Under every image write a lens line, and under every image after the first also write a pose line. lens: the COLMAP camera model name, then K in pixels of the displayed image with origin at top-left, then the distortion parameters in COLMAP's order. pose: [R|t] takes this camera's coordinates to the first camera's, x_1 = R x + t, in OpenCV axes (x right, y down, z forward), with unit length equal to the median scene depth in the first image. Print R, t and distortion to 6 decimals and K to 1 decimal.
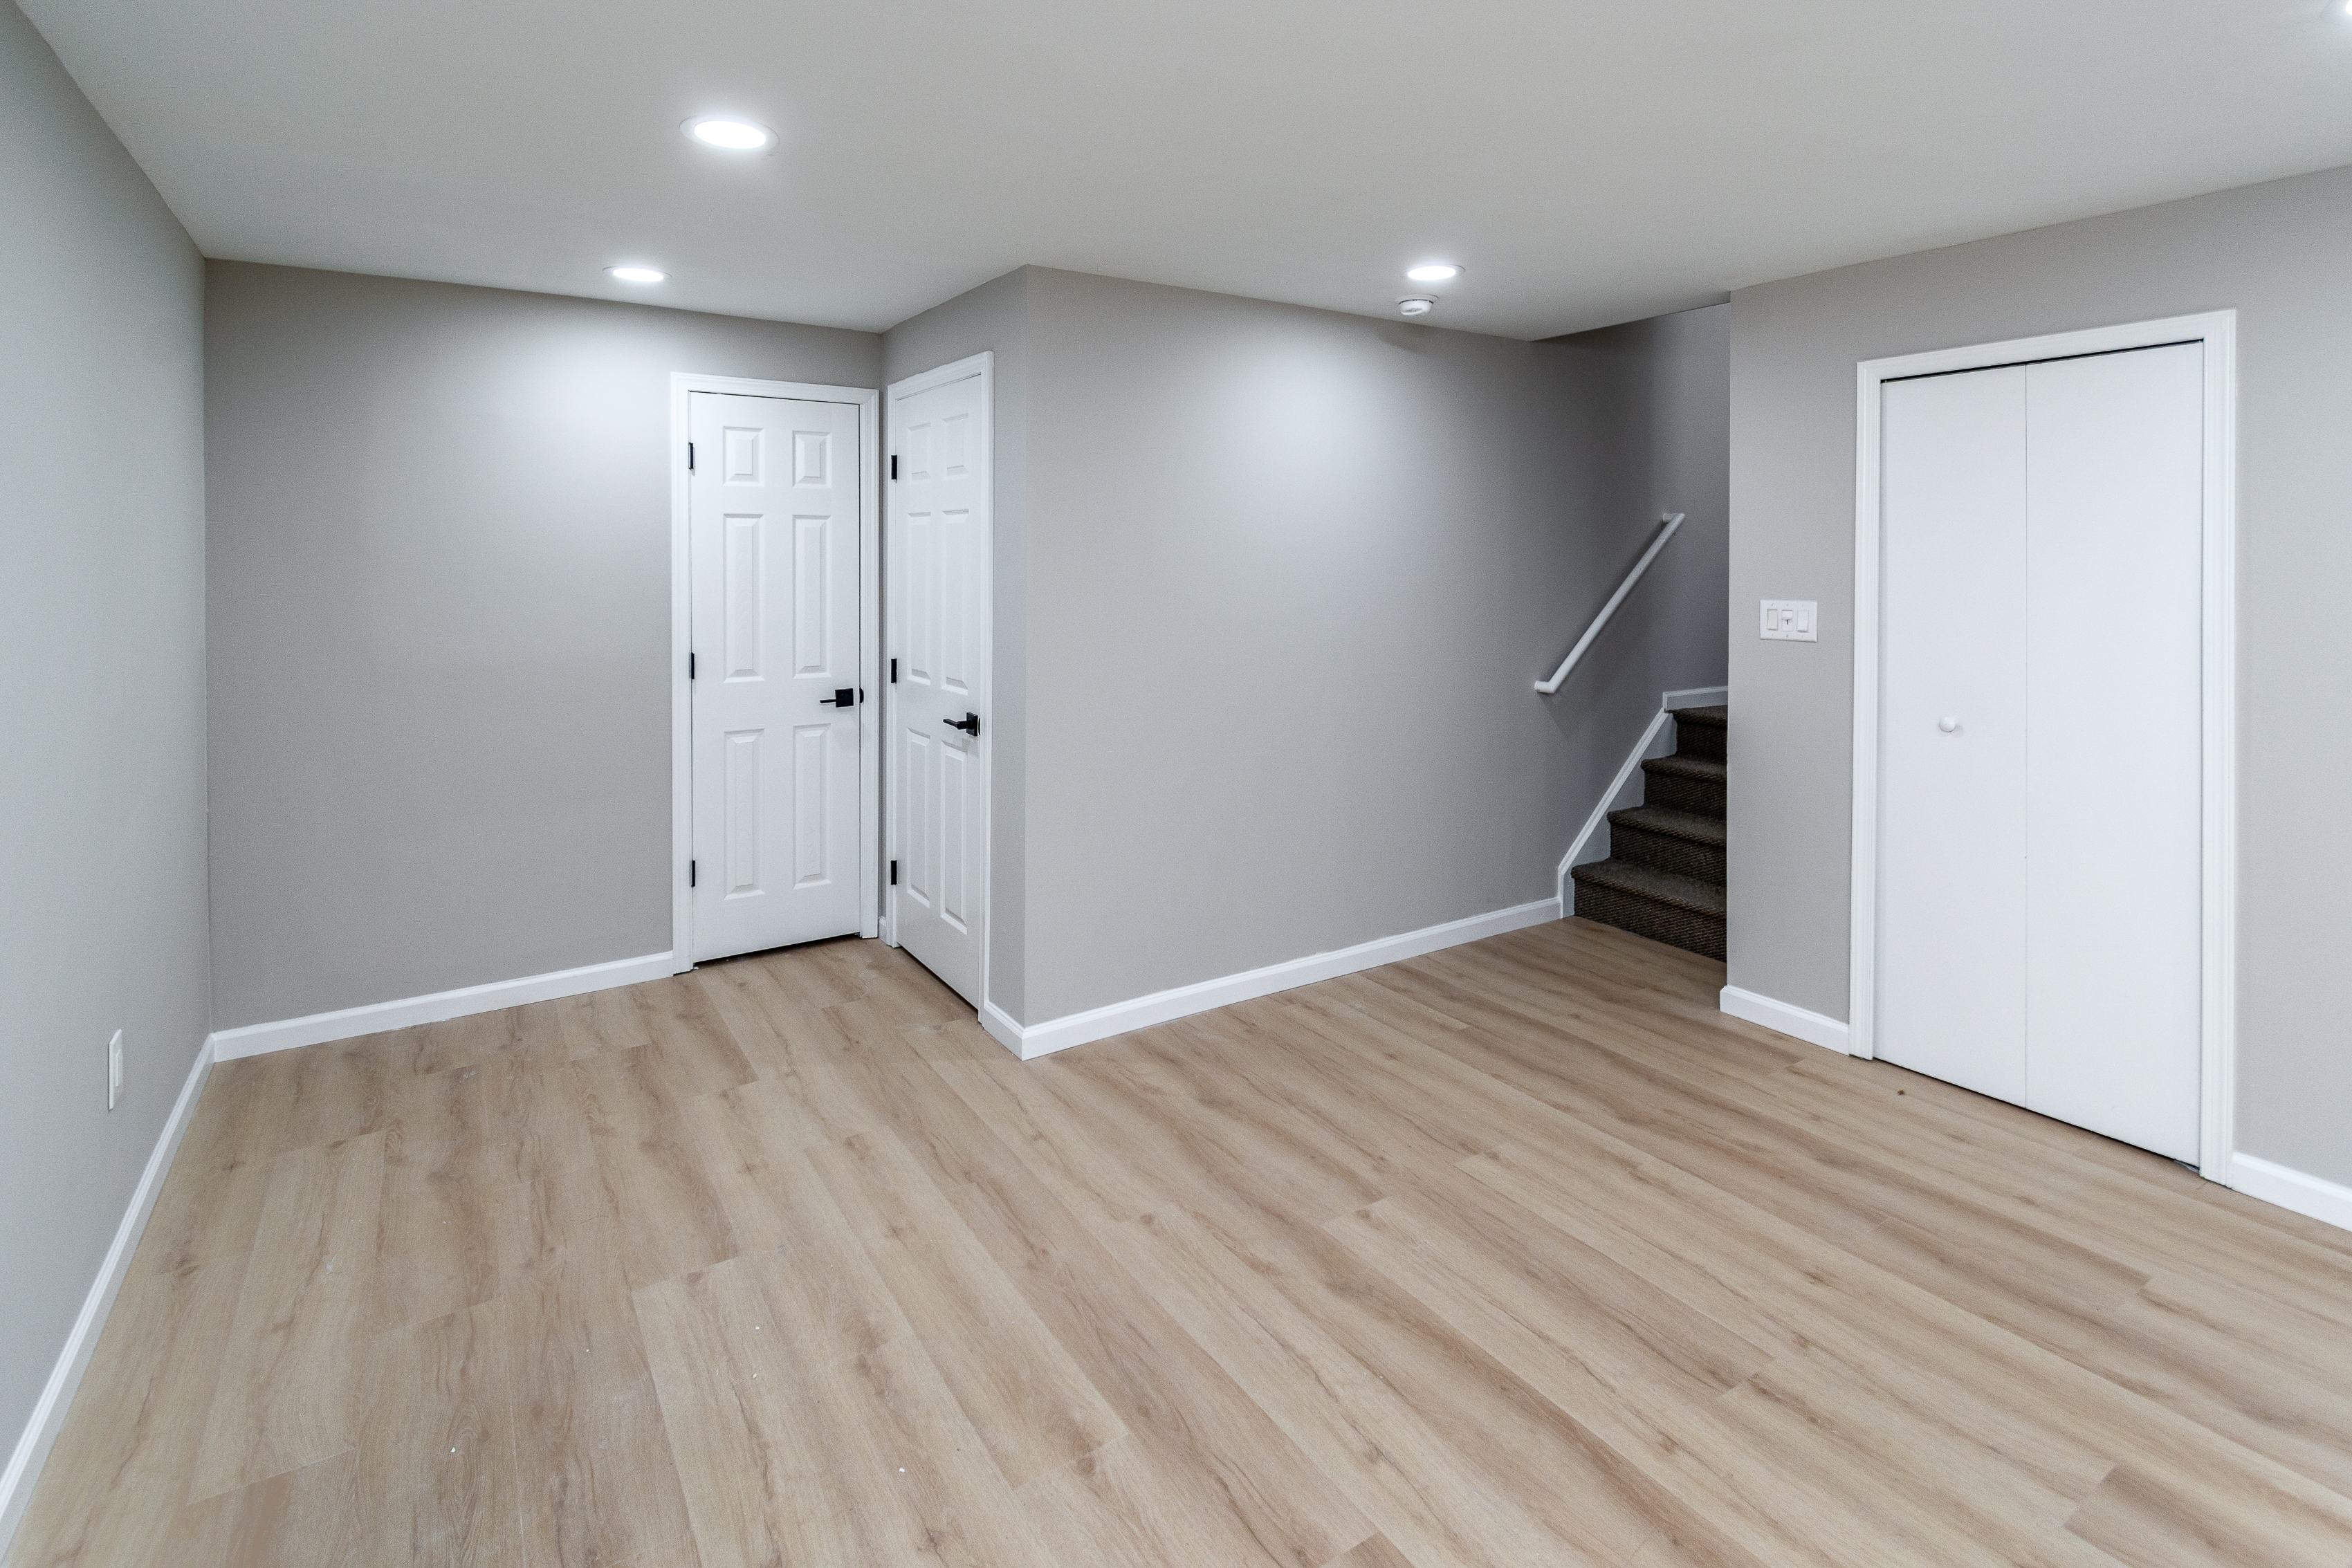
lens RADIAL K [[1117.3, 0, 1061.3], [0, 1117.3, 542.8], [0, 0, 1]] dist [0.001862, 0.001605]
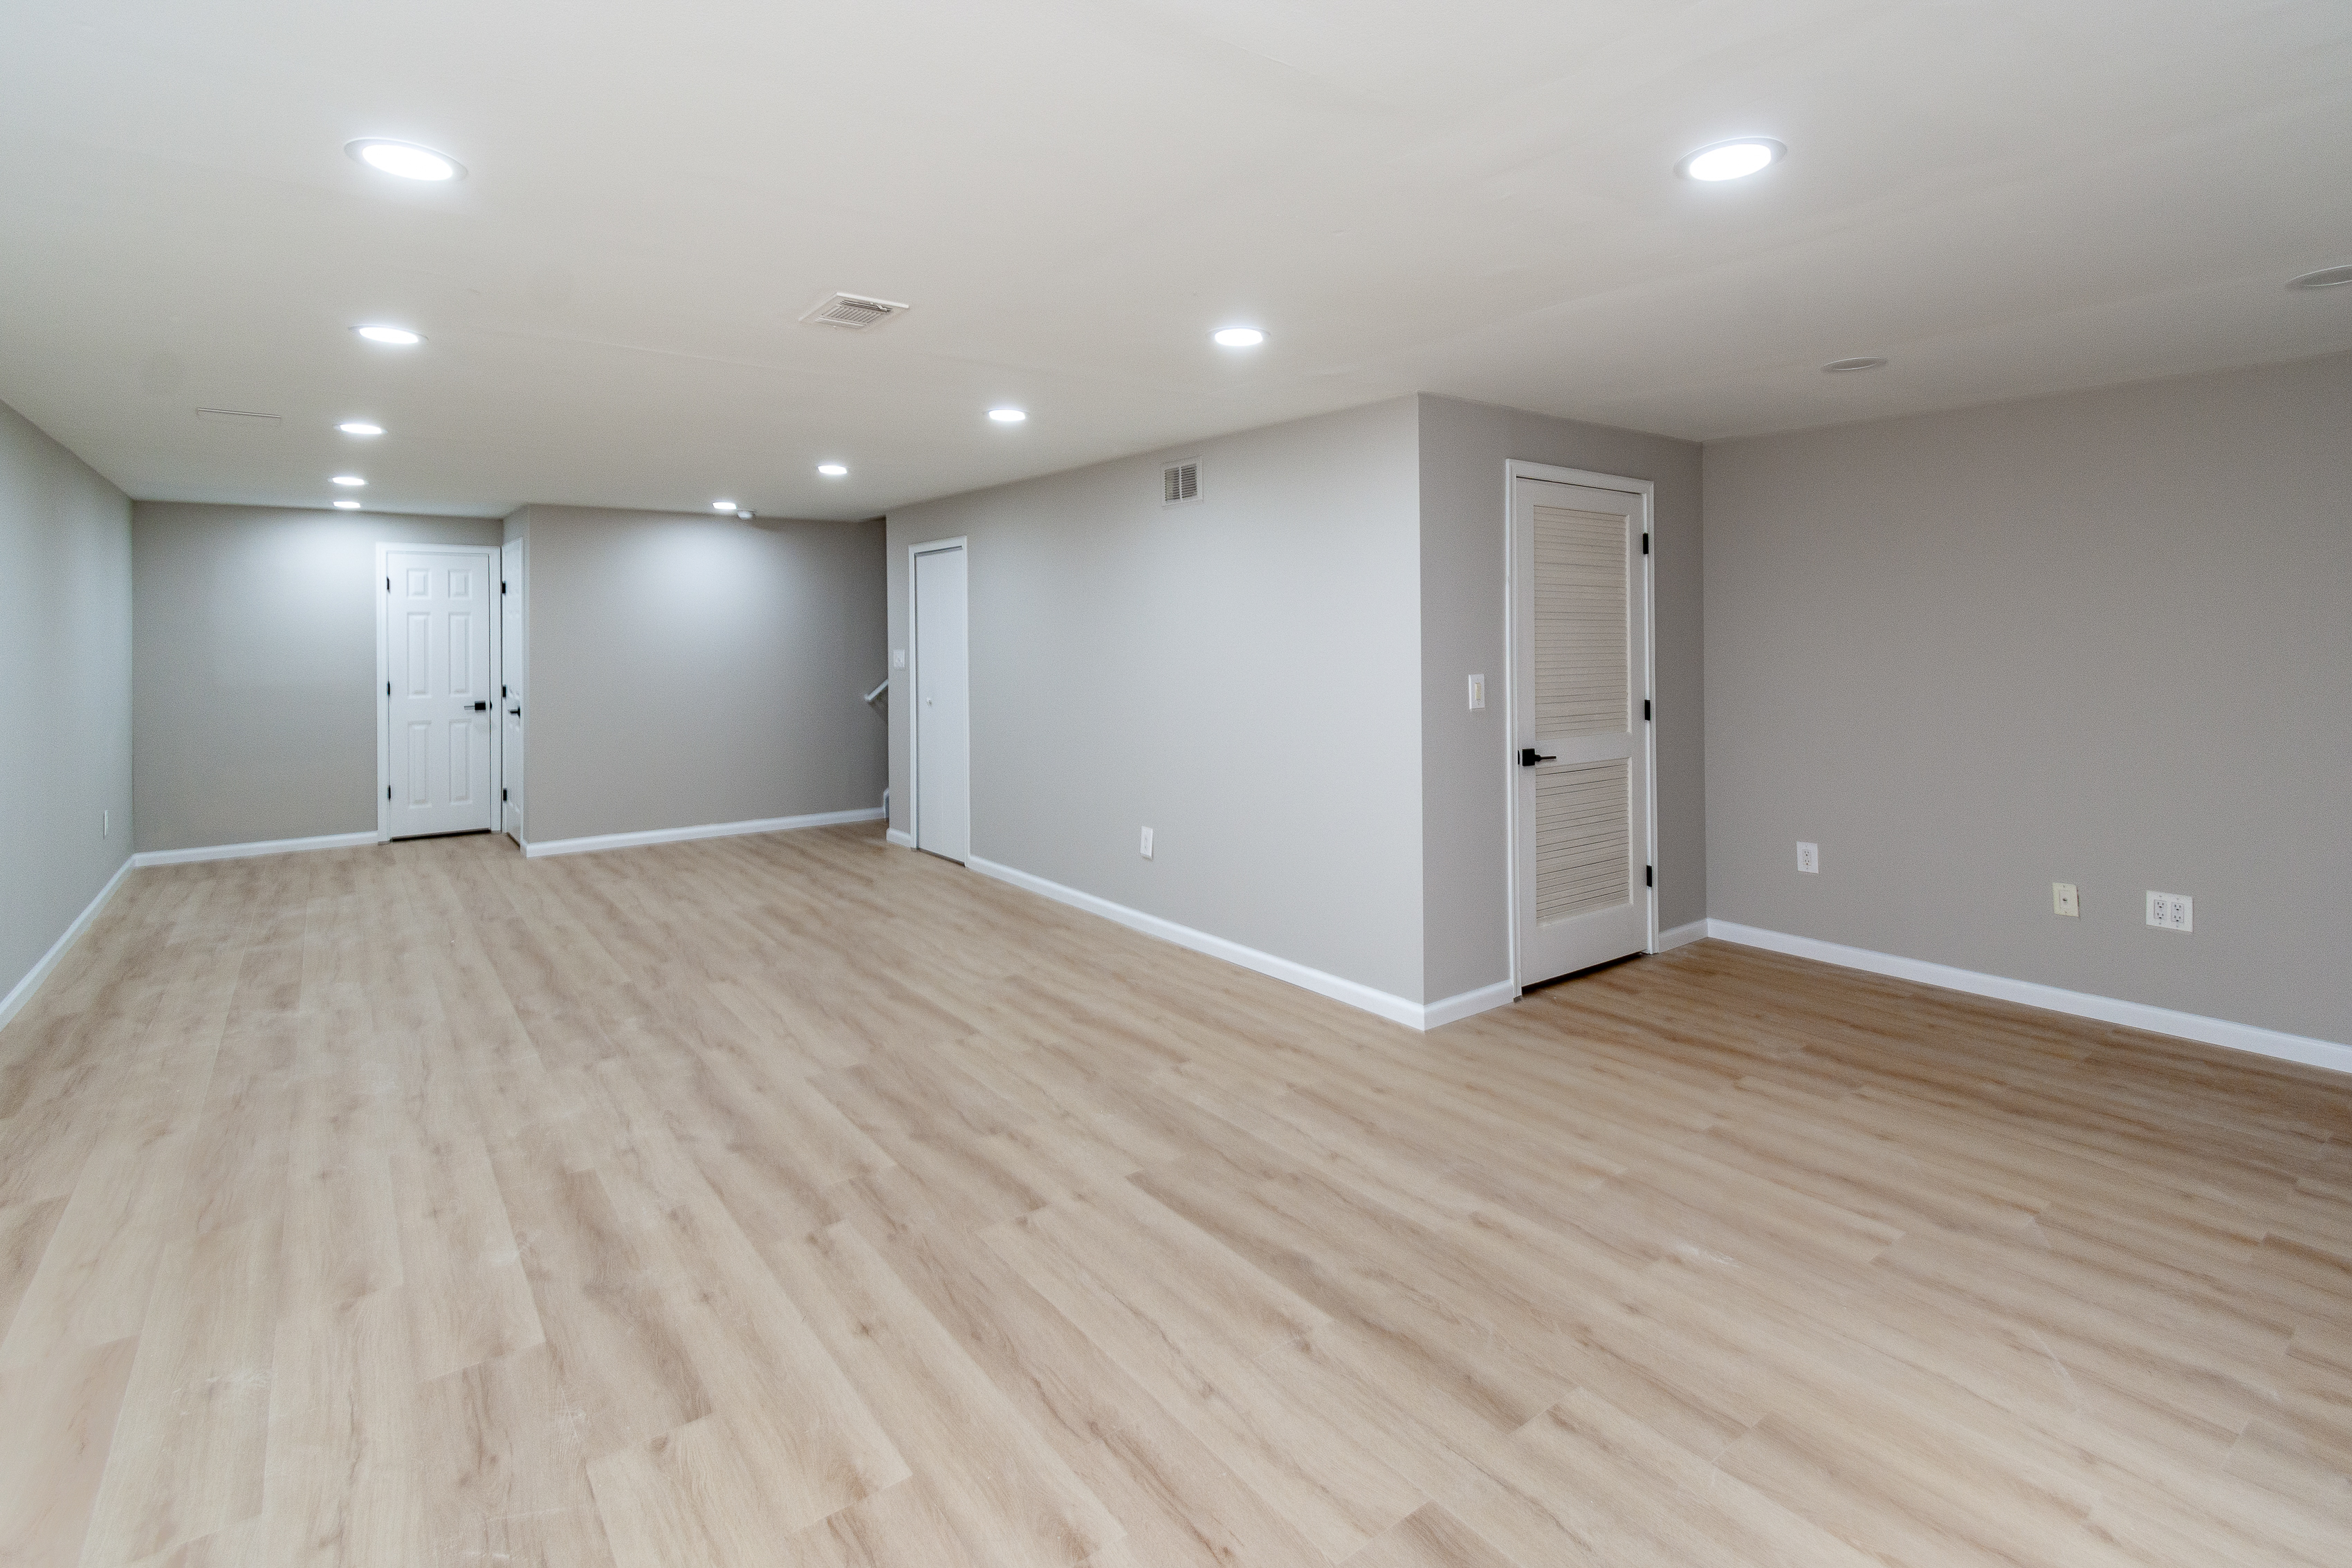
lens RADIAL K [[1117.3, 0, 1146.6], [0, 1117.3, 649.0], [0, 0, 1]] dist [0.001862, 0.001605]
pose [[0.995315, -0.010570, 0.096101, 0.783595], [0.008140, 0.999638, 0.025645, -0.002551], [-0.096337, -0.024743, 0.995041, -1.057265]]
